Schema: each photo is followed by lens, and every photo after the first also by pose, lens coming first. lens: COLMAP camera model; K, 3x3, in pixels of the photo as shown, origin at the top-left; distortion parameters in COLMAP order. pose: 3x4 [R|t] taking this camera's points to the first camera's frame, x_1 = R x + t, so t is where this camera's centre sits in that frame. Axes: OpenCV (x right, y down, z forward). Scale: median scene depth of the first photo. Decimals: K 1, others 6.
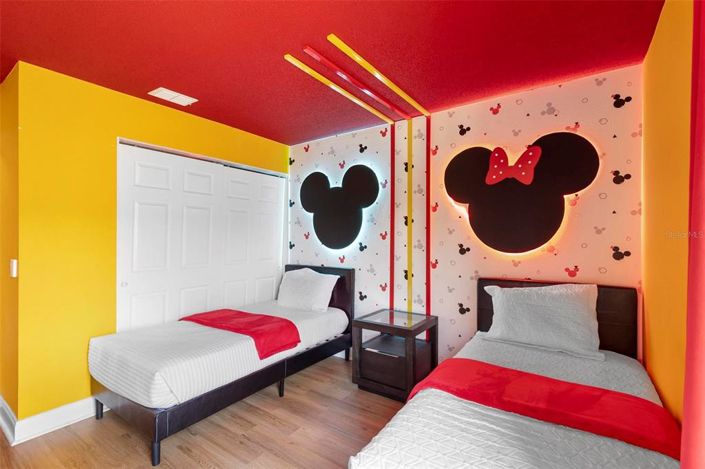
lens RADIAL K [[328.3, 0, 347.8], [0, 328.3, 236.3], [0, 0, 1]] dist [0.007249, -0.001351]
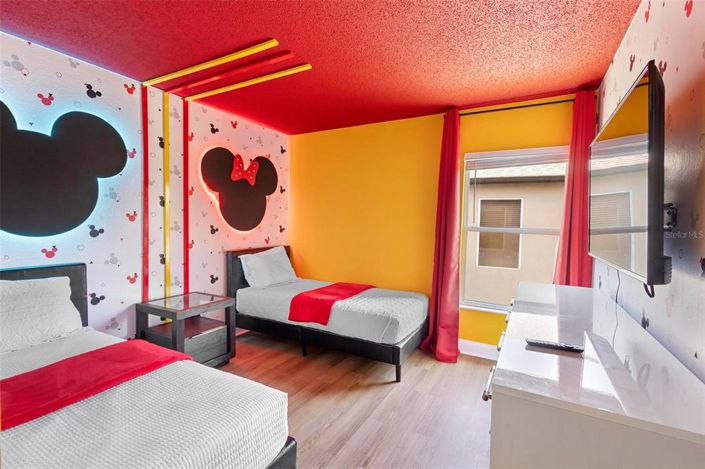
lens RADIAL K [[328.3, 0, 349.1], [0, 328.3, 231.2], [0, 0, 1]] dist [0.007249, -0.001351]
pose [[-0.107798, -0.032024, 0.993657, -0.842305], [-0.022464, 0.999304, 0.029769, -0.001523], [-0.993919, -0.019112, -0.108442, 0.599831]]
